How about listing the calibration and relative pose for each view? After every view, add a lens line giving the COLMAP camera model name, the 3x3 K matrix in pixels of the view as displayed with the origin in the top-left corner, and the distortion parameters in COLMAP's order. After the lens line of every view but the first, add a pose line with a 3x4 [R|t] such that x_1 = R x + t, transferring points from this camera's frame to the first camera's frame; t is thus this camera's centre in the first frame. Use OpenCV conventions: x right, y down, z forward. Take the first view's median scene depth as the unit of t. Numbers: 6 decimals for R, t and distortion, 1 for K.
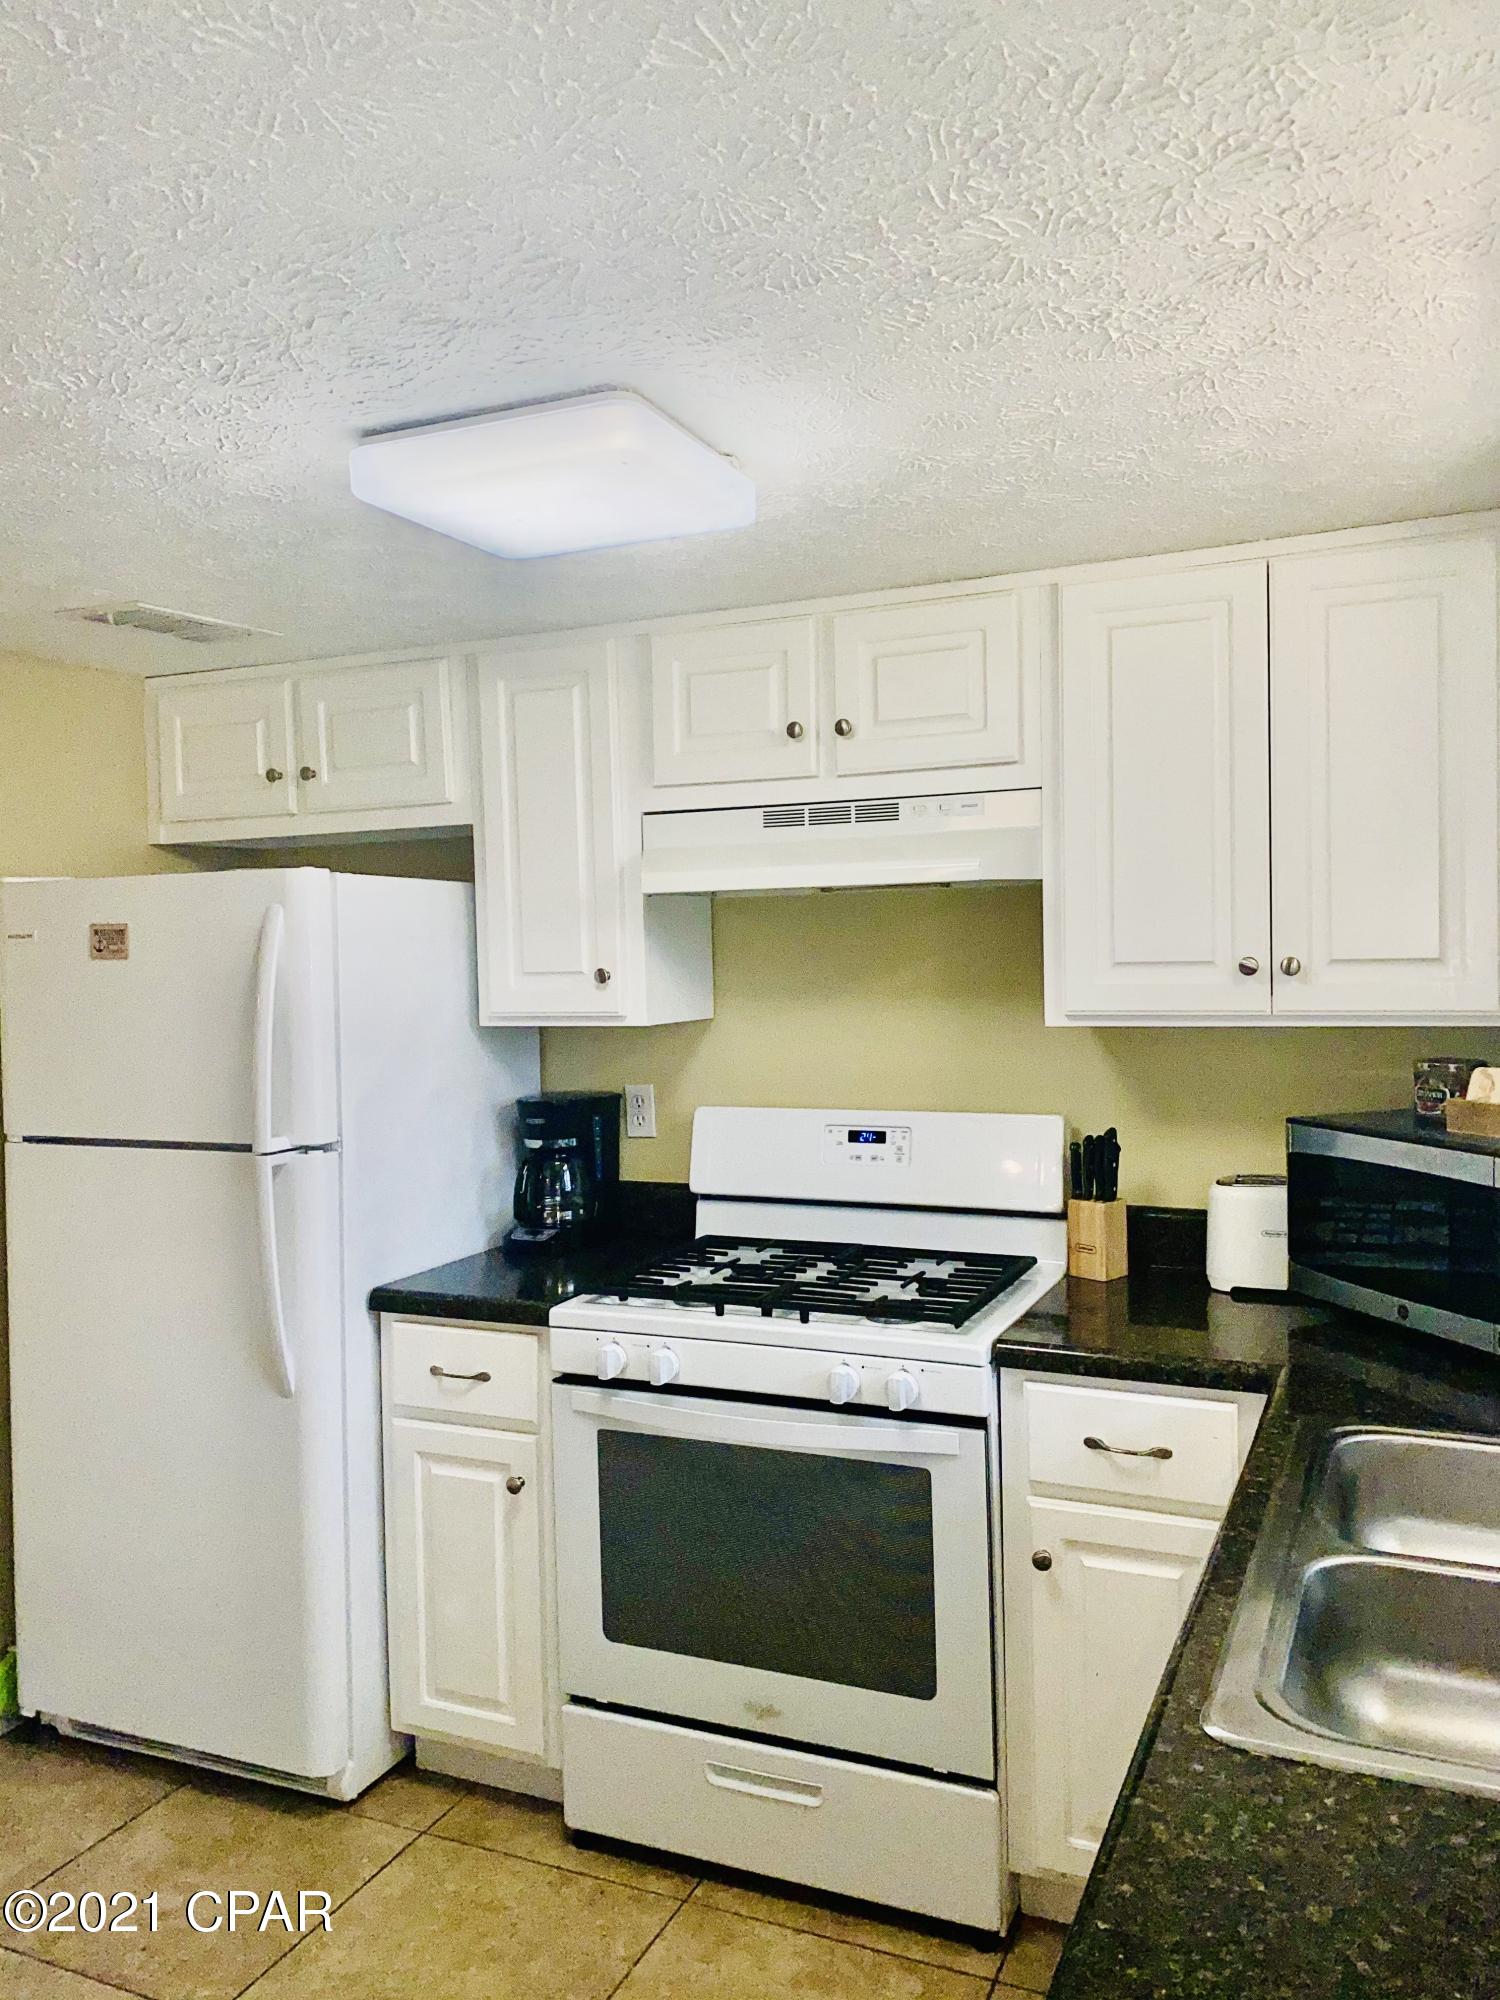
lens RADIAL K [[1503.9, 0, 751.6], [0, 1503.9, 996.1], [0, 0, 1]] dist [0.040868, -0.047745]
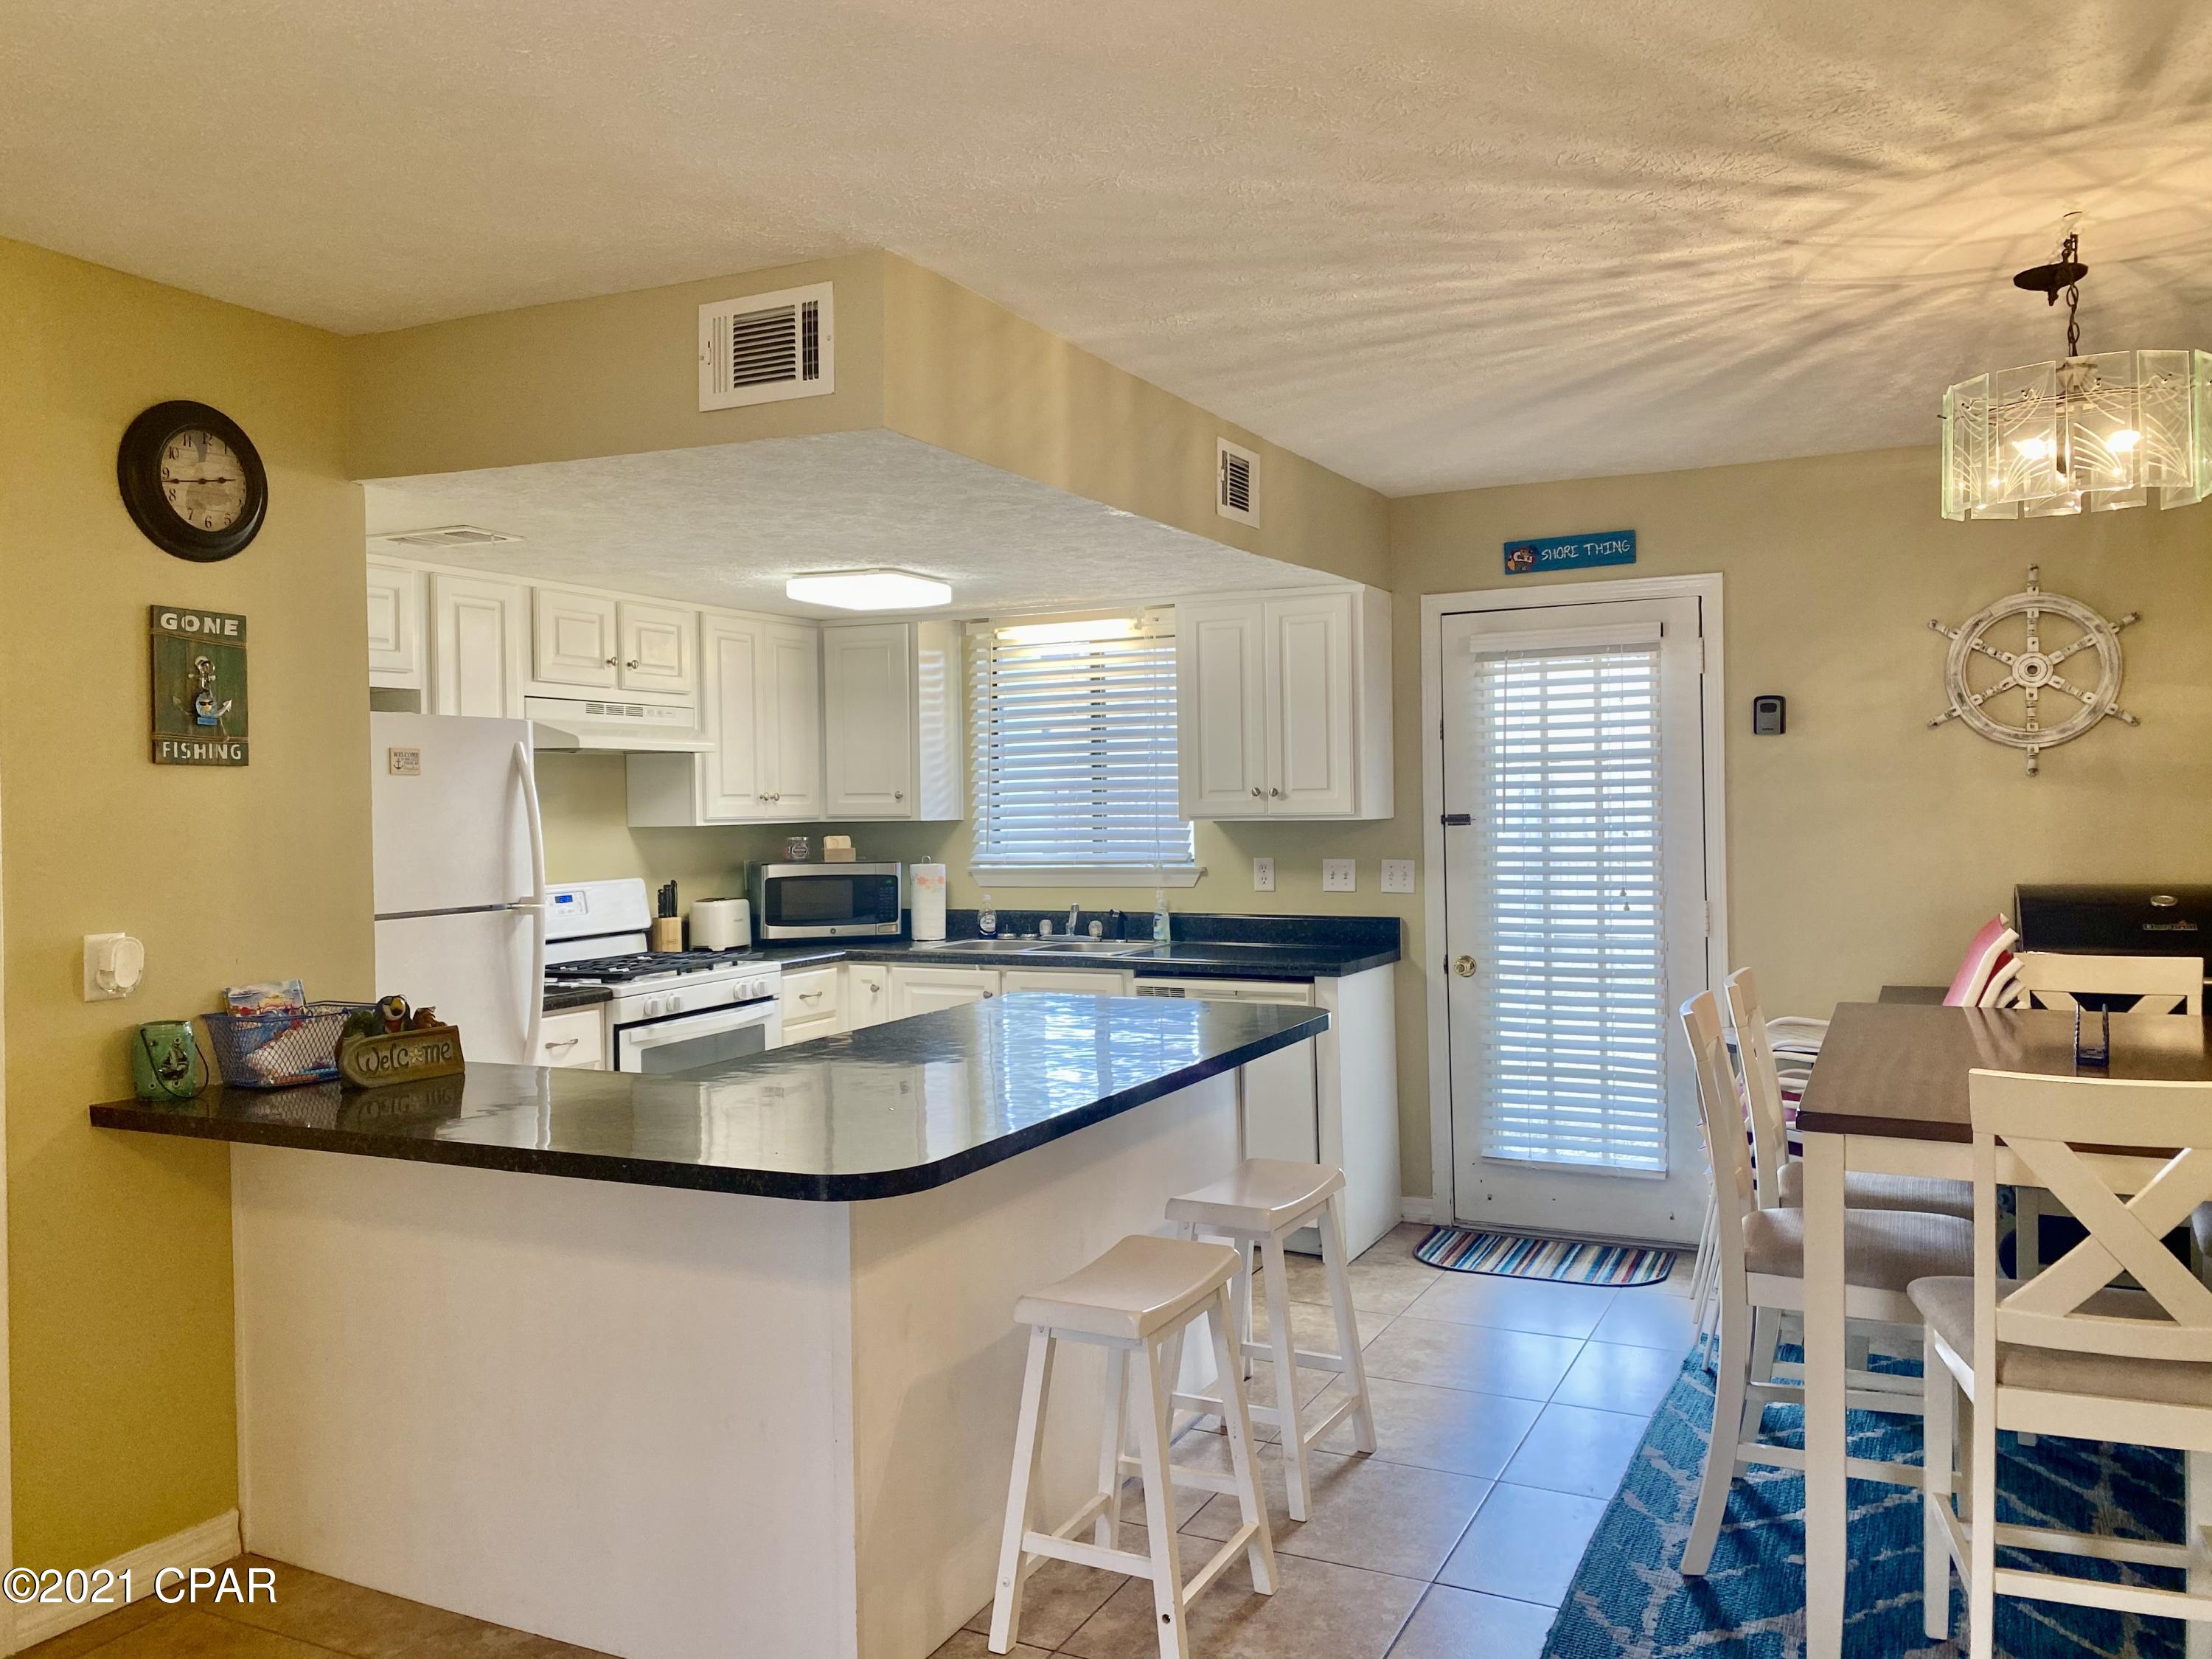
lens RADIAL K [[1663.3, 0, 1087.8], [0, 1663.3, 807.2], [0, 0, 1]] dist [0.040868, -0.047745]
pose [[0.051218, 0.026035, 0.998348, -1.913490], [0.054309, 0.998108, -0.028815, 0.084254], [-0.997210, 0.055695, 0.049707, 0.346106]]
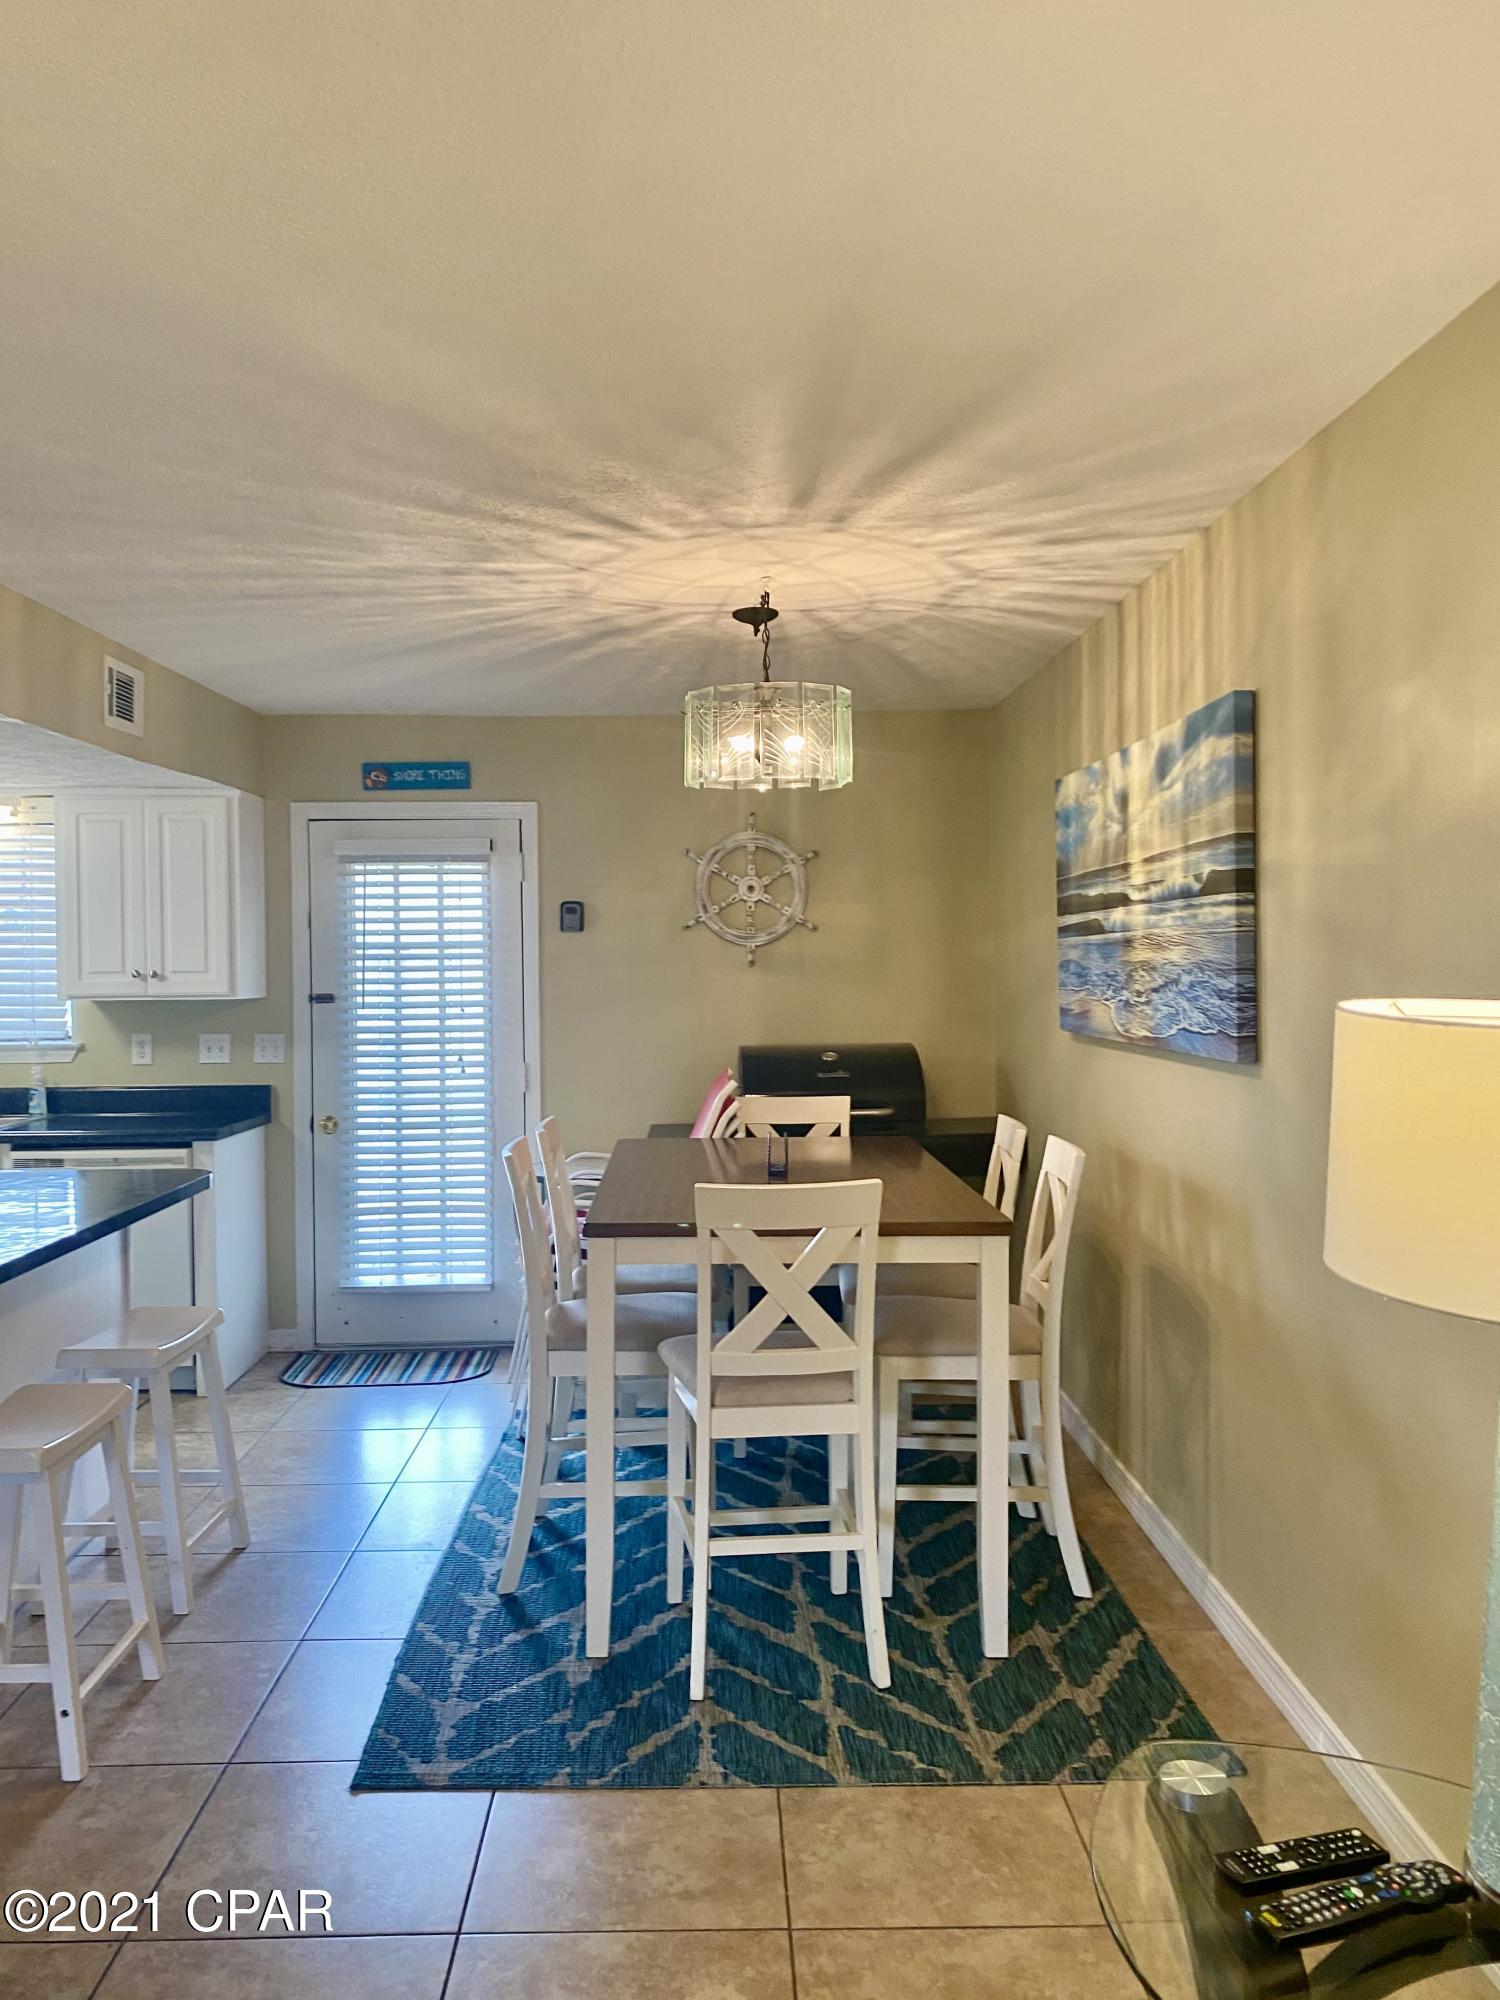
lens RADIAL K [[1503.9, 0, 728.3], [0, 1503.9, 970.9], [0, 0, 1]] dist [0.040868, -0.047745]
pose [[-0.420790, 0.028878, 0.906698, -2.034792], [0.058065, 0.998301, -0.004848, 0.069496], [-0.905298, 0.050608, -0.421752, 0.375648]]
